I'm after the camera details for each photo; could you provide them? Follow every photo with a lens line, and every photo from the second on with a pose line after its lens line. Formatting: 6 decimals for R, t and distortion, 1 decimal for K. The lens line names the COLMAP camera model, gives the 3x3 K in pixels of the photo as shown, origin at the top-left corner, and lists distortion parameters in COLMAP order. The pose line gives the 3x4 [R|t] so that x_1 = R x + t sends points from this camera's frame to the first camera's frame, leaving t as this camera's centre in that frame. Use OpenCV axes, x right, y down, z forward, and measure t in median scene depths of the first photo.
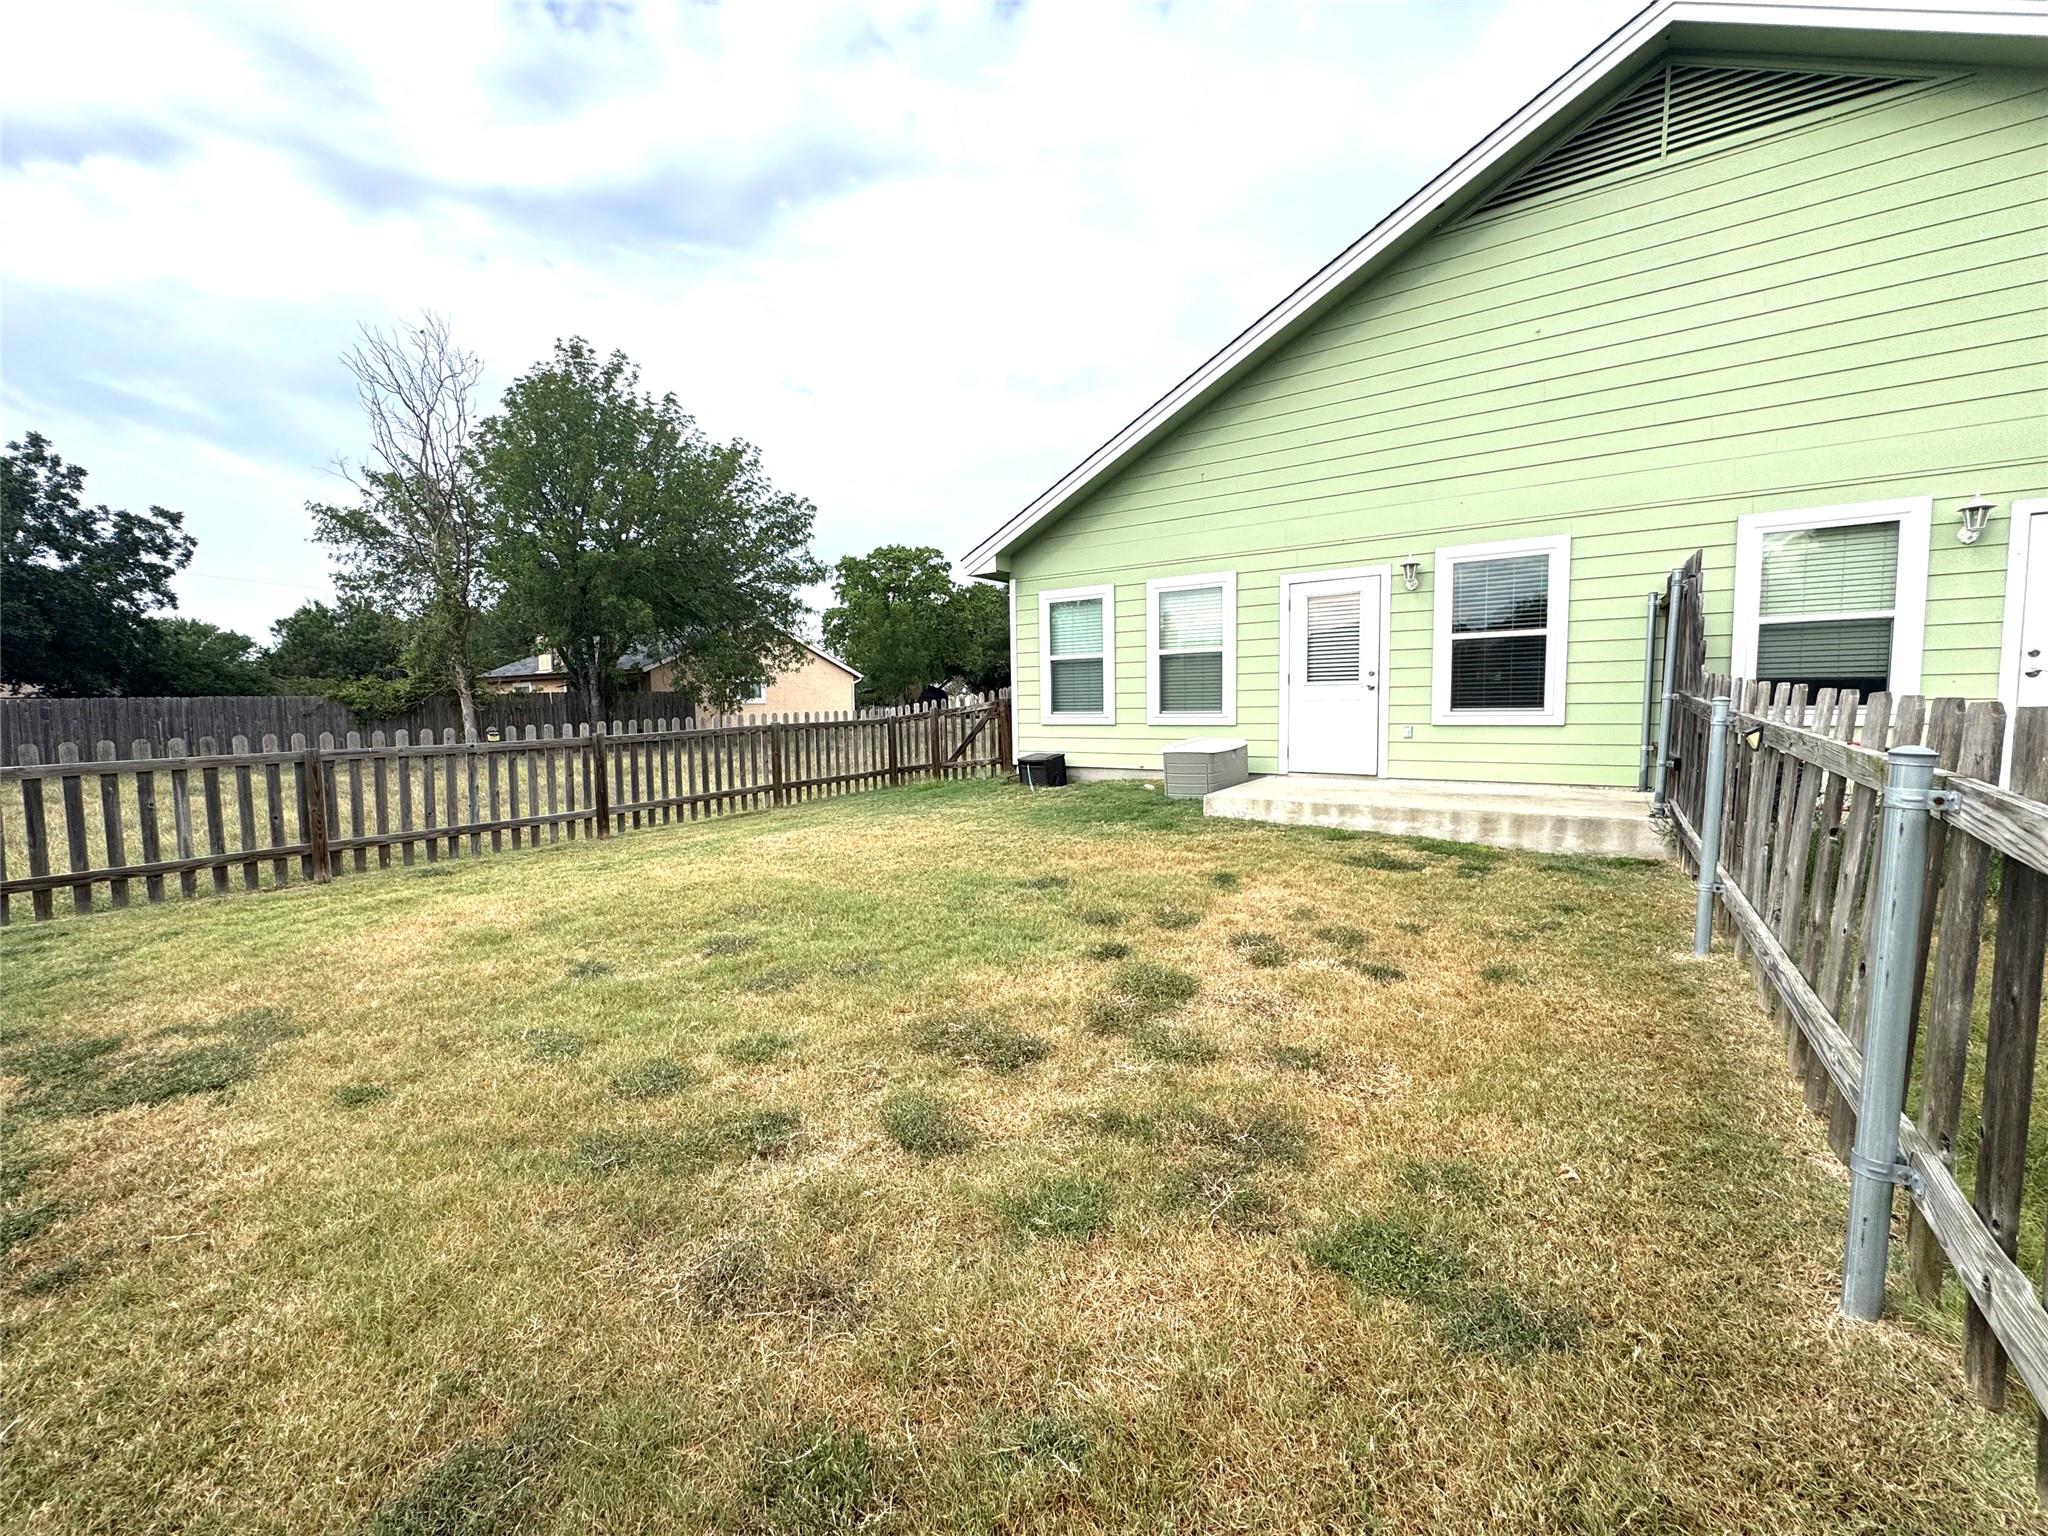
lens RADIAL K [[822.2, 0, 1029.2], [0, 822.2, 770.1], [0, 0, 1]] dist [-0.002391, -0.000197]
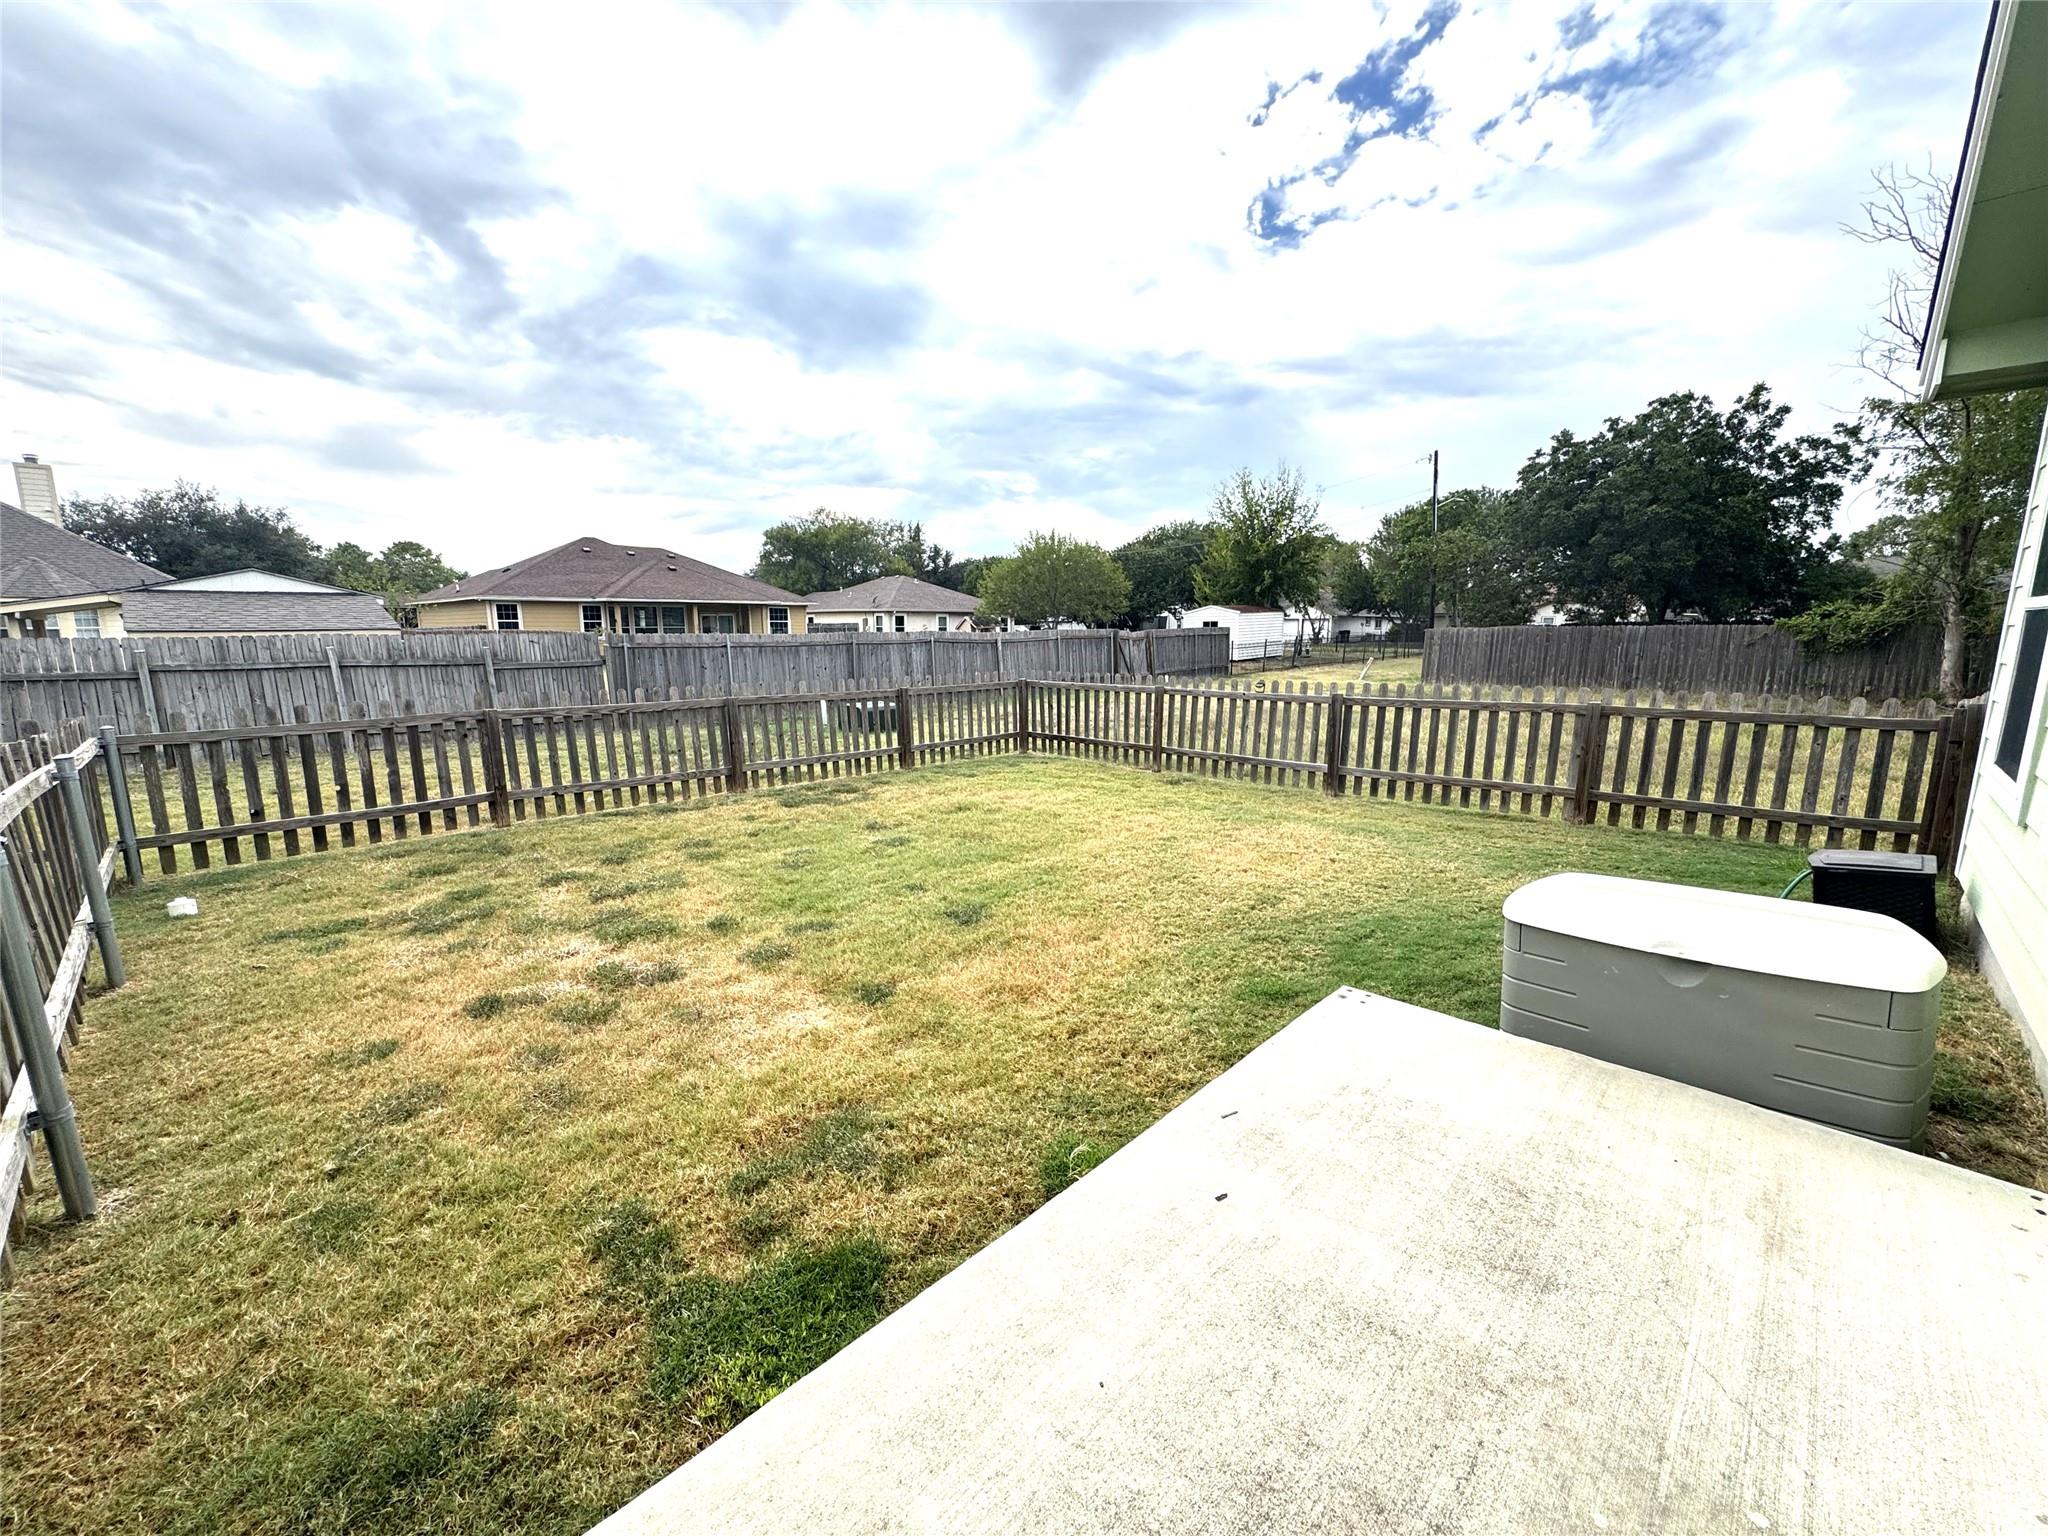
lens RADIAL K [[822.2, 0, 1029.4], [0, 822.2, 768.7], [0, 0, 1]] dist [-0.002391, -0.000197]
pose [[-0.178669, 0.188451, -0.965693, 0.591496], [-0.077173, 0.975778, 0.204697, -0.143609], [0.980878, 0.111099, -0.159797, 0.846069]]
